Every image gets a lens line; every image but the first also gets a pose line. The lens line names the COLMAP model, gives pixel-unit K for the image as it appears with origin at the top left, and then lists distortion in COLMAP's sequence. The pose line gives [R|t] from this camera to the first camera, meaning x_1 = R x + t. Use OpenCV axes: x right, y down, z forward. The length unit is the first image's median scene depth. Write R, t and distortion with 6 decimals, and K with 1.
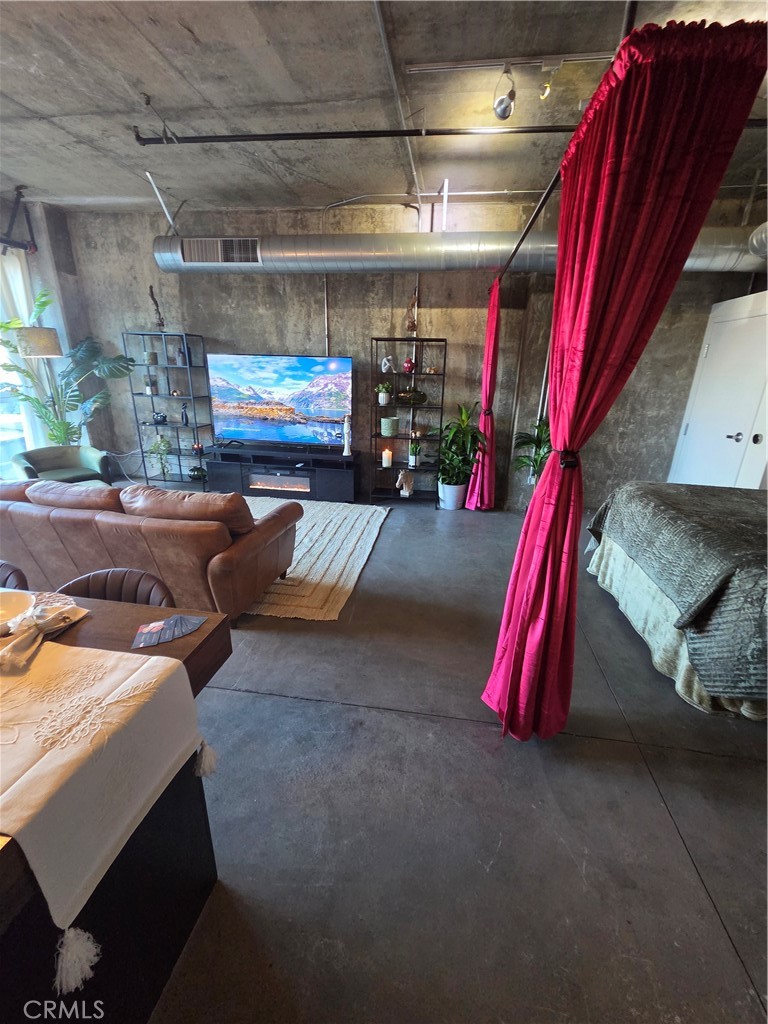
lens RADIAL K [[419.5, 0, 390.9], [0, 419.5, 515.7], [0, 0, 1]] dist [0.013752, -0.007417]
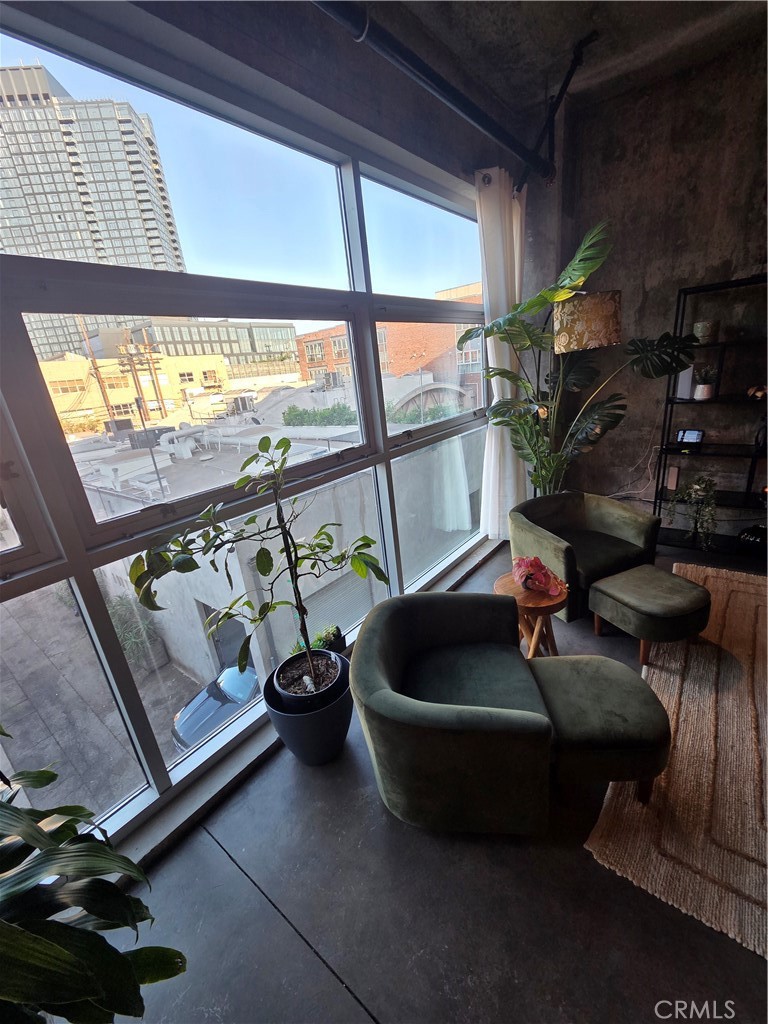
lens RADIAL K [[419.5, 0, 390.9], [0, 419.5, 515.7], [0, 0, 1]] dist [0.013752, -0.007417]
pose [[0.868203, 0.052258, -0.493450, -0.678549], [-0.047657, 0.998623, 0.021908, -0.134669], [0.493915, 0.004496, 0.869498, 0.337202]]
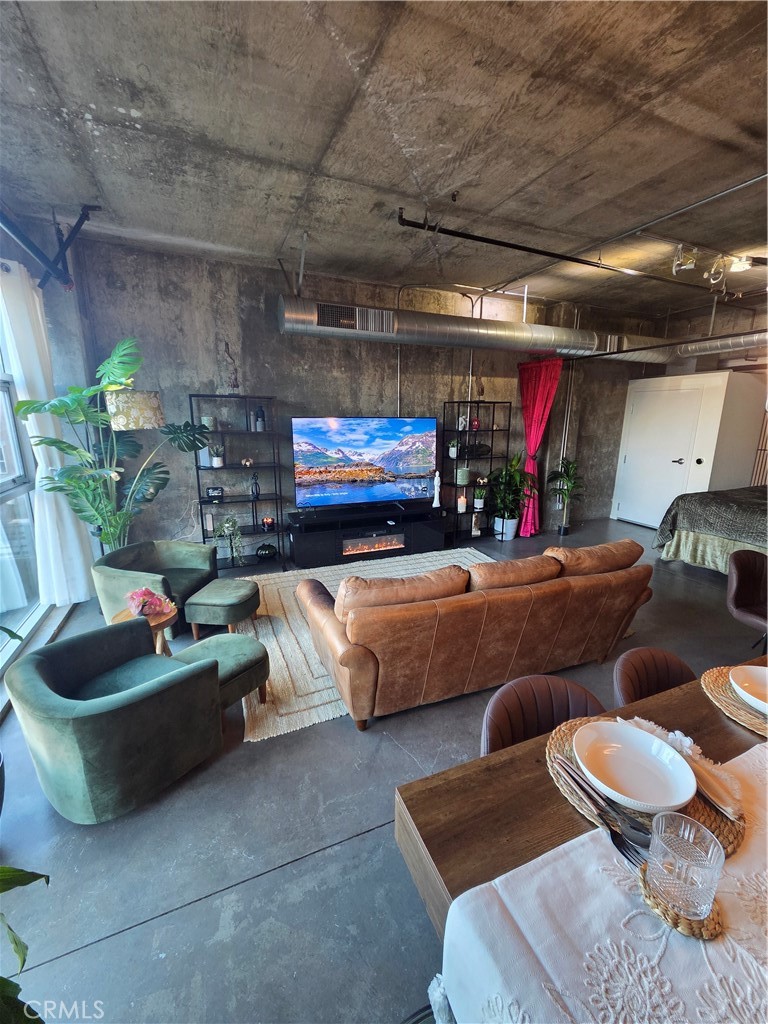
lens RADIAL K [[419.5, 0, 390.9], [0, 419.5, 515.7], [0, 0, 1]] dist [0.013752, -0.007417]
pose [[0.845007, -0.142919, 0.515303, -0.761302], [0.195329, 0.979531, -0.048634, -0.092193], [-0.497805, 0.141749, 0.855627, 0.150905]]
